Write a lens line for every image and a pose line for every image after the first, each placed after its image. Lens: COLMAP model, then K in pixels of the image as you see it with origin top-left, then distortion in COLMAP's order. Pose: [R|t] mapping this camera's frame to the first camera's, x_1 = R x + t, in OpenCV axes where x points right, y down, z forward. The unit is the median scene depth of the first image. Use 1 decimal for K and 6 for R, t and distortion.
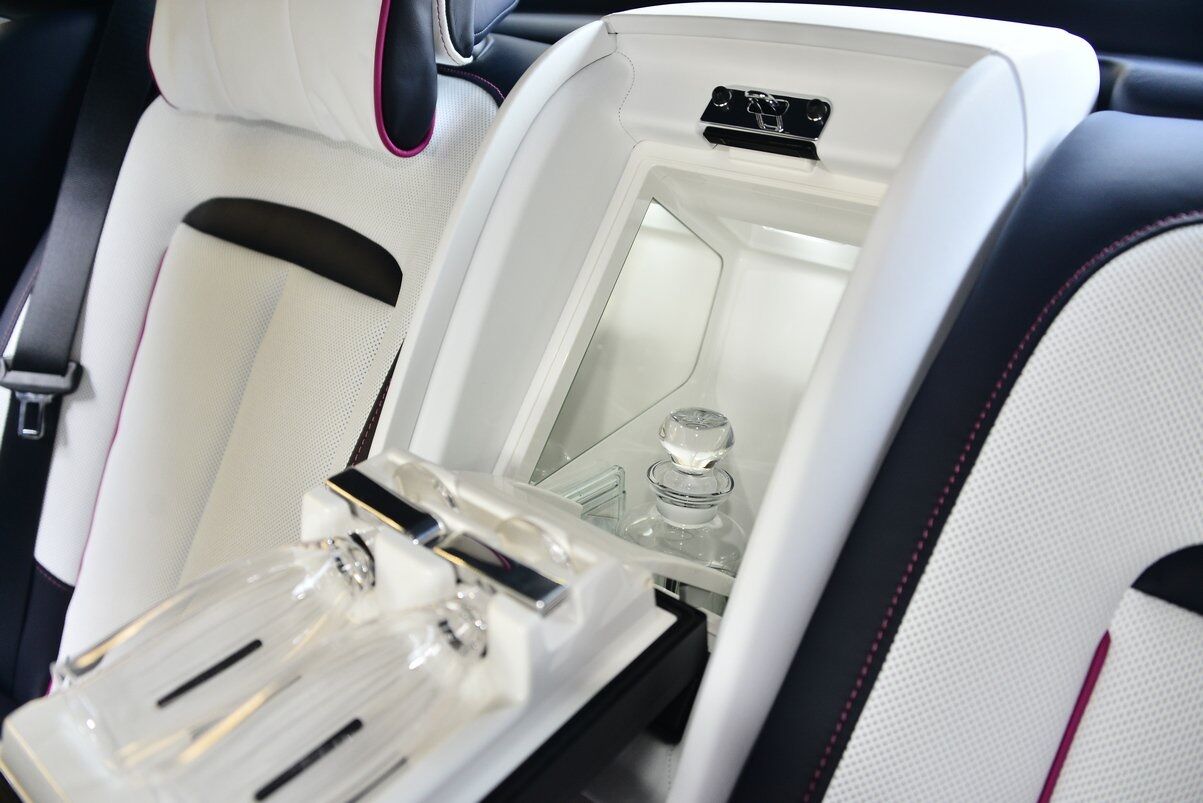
lens RADIAL K [[892.4, 0, 600.5], [0, 892.4, 395.7], [0, 0, 1]] dist [-0.032205, -0.005344]
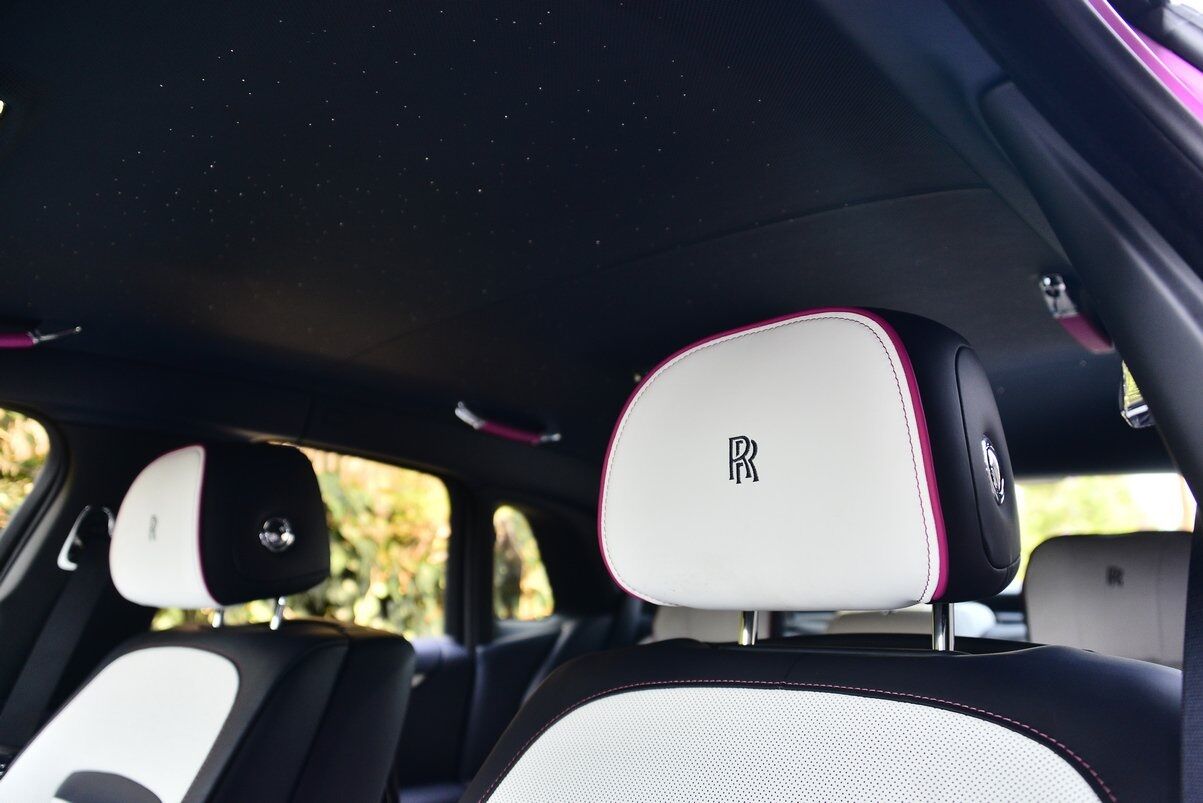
lens RADIAL K [[907.9, 0, 601.5], [0, 907.9, 401.5], [0, 0, 1]] dist [-0.033335, 0.001123]
pose [[0.999558, -0.009972, -0.028008, -0.791580], [-0.010361, 0.766151, -0.642577, 1.178225], [0.027866, 0.642583, 0.765709, -2.134424]]
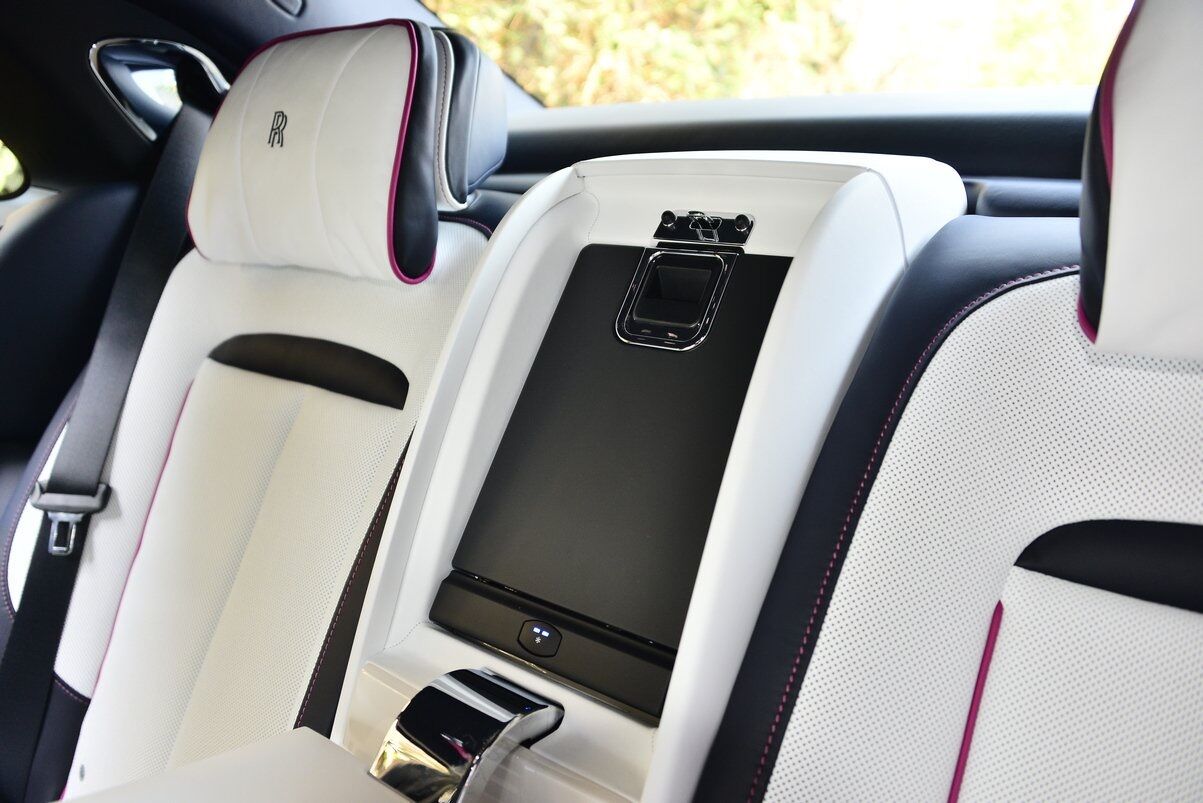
lens RADIAL K [[907.9, 0, 601.5], [0, 907.9, 401.5], [0, 0, 1]] dist [-0.033335, 0.001123]
pose [[0.998893, -0.038042, 0.027658, -0.004689], [0.042569, 0.981304, -0.187699, 0.148549], [-0.020000, 0.188668, 0.981837, -0.204149]]
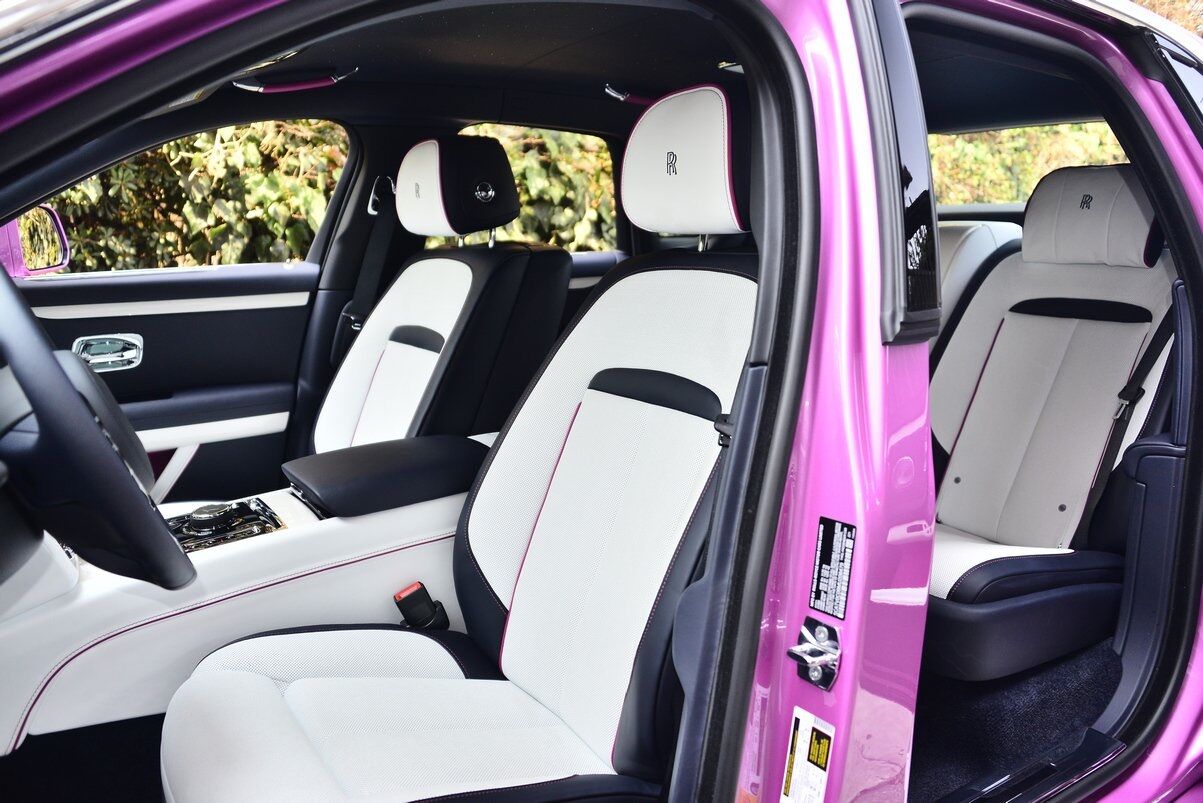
lens RADIAL K [[907.9, 0, 601.5], [0, 907.9, 401.5], [0, 0, 1]] dist [-0.033335, 0.001123]
pose [[0.957200, 0.032040, -0.287647, -0.130465], [-0.110303, 0.959231, -0.260208, 1.731886], [0.267583, 0.280800, 0.921711, -3.260551]]
